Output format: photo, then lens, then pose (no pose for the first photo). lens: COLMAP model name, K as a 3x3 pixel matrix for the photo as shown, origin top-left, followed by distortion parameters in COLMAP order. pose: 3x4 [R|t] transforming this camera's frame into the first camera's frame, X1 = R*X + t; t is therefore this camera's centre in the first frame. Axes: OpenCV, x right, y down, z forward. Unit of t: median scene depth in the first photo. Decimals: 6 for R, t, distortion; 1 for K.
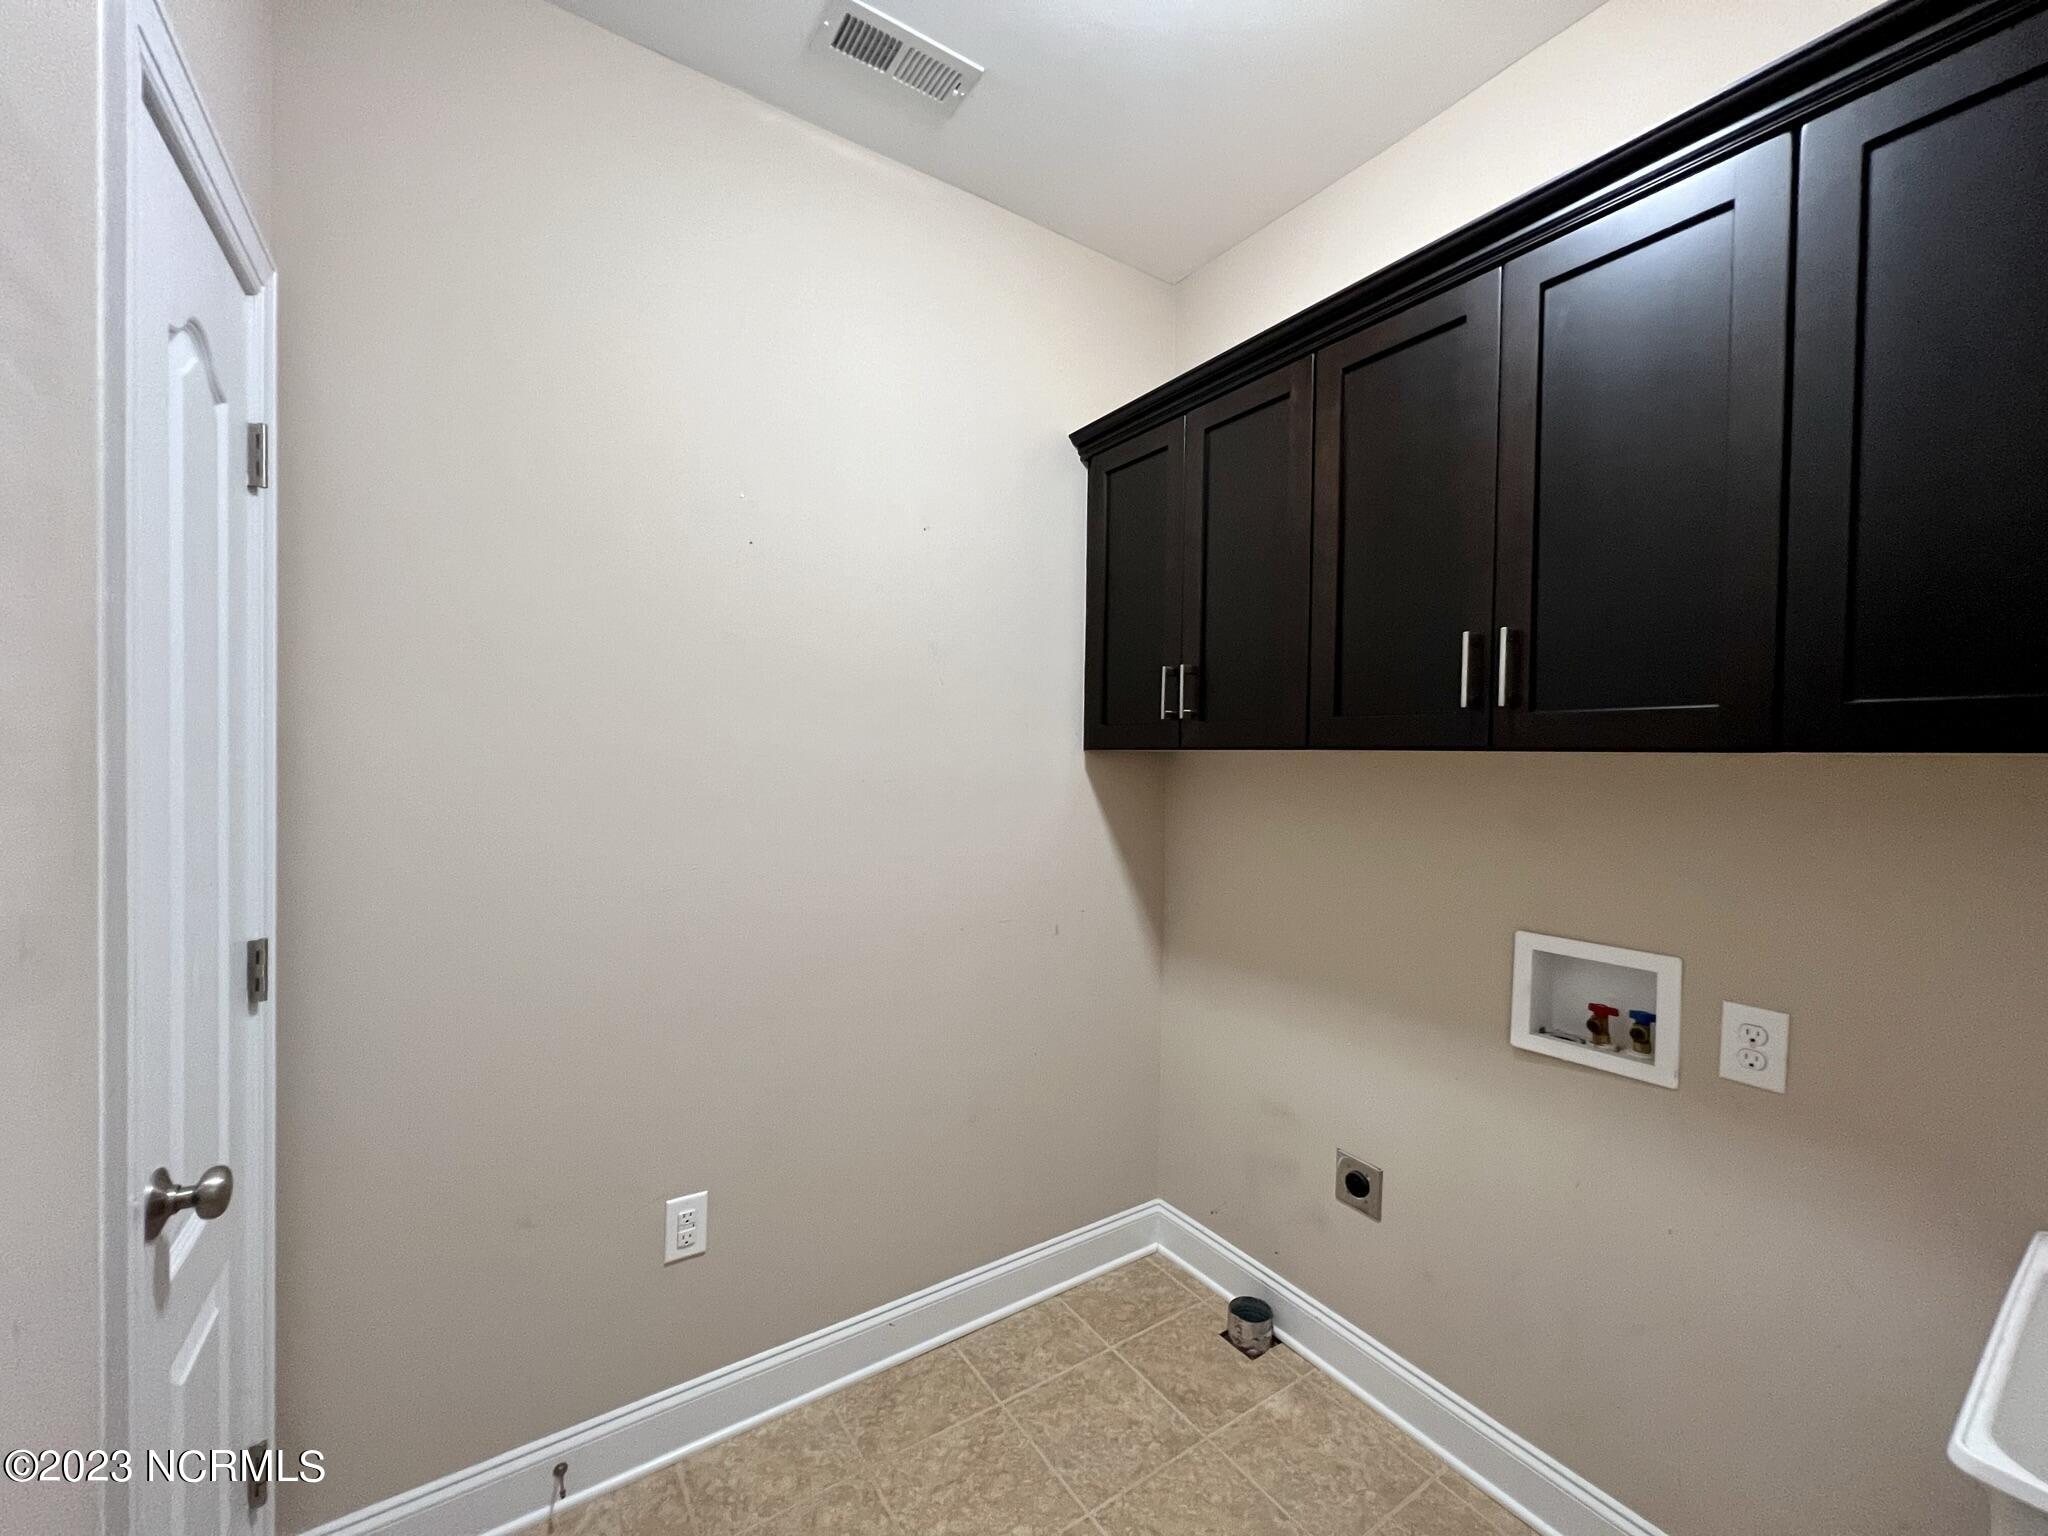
lens RADIAL K [[823.1, 0, 1026.3], [0, 823.1, 766.8], [0, 0, 1]] dist [-0.001174, -0.000199]
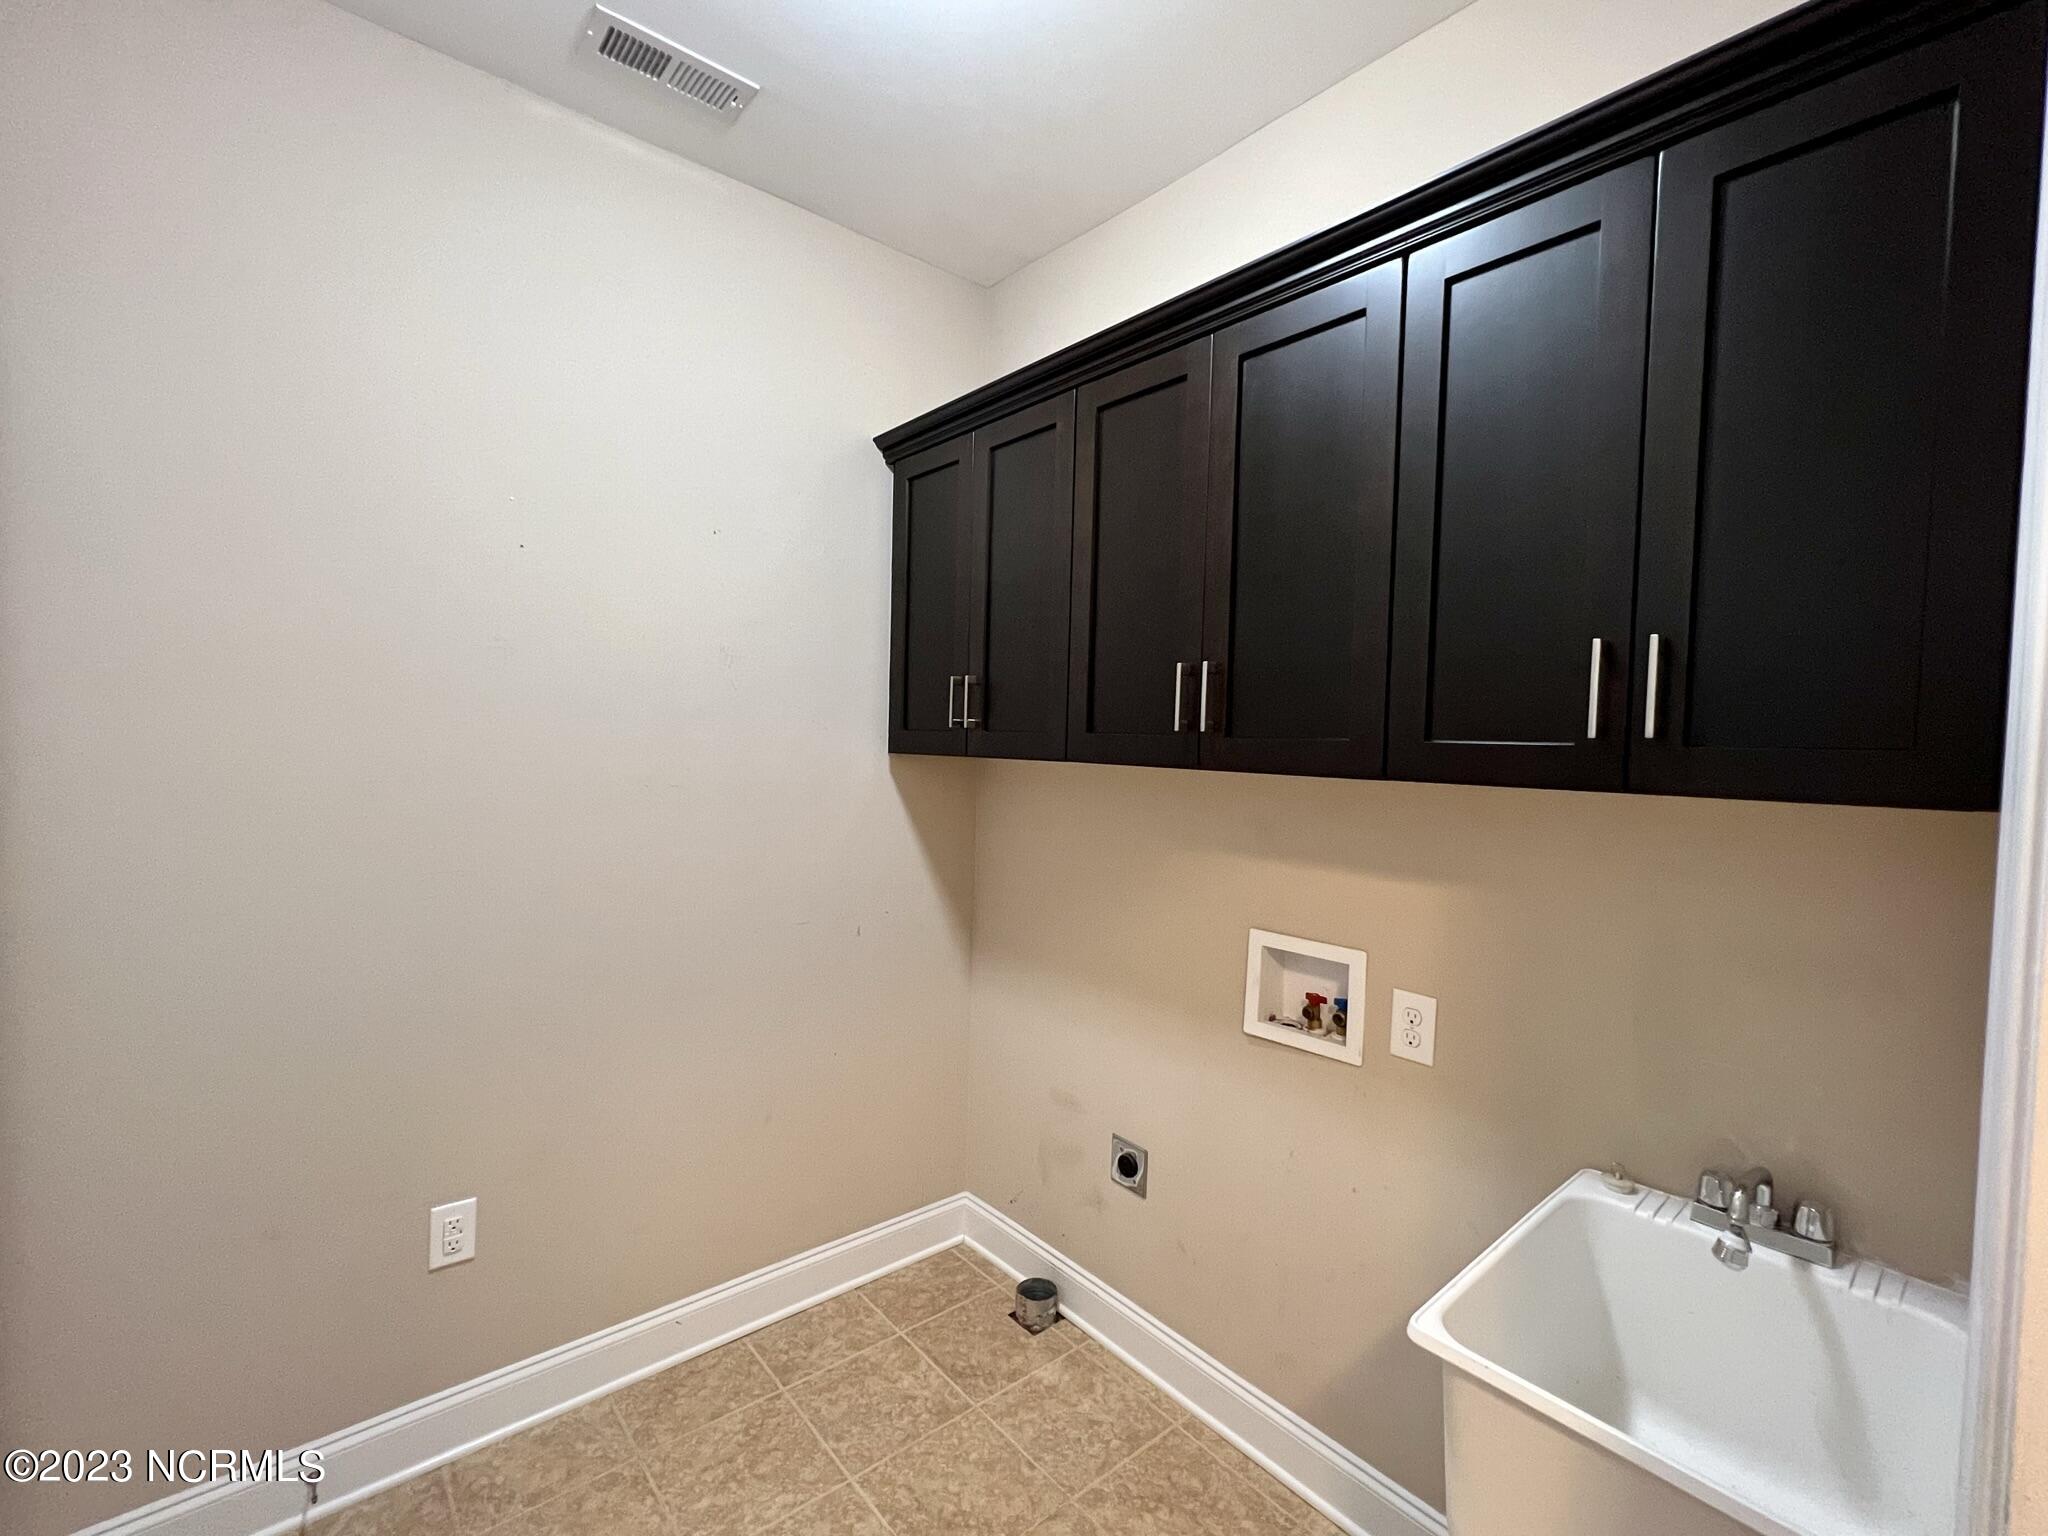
lens RADIAL K [[894.8, 0, 1026.9], [0, 894.8, 770.4], [0, 0, 1]] dist [-0.002180, -0.000482]
pose [[0.993385, 0.009605, 0.114432, 0.146250], [-0.012205, 0.999683, 0.022041, -0.032501], [-0.114184, -0.023292, 0.993187, -0.138242]]
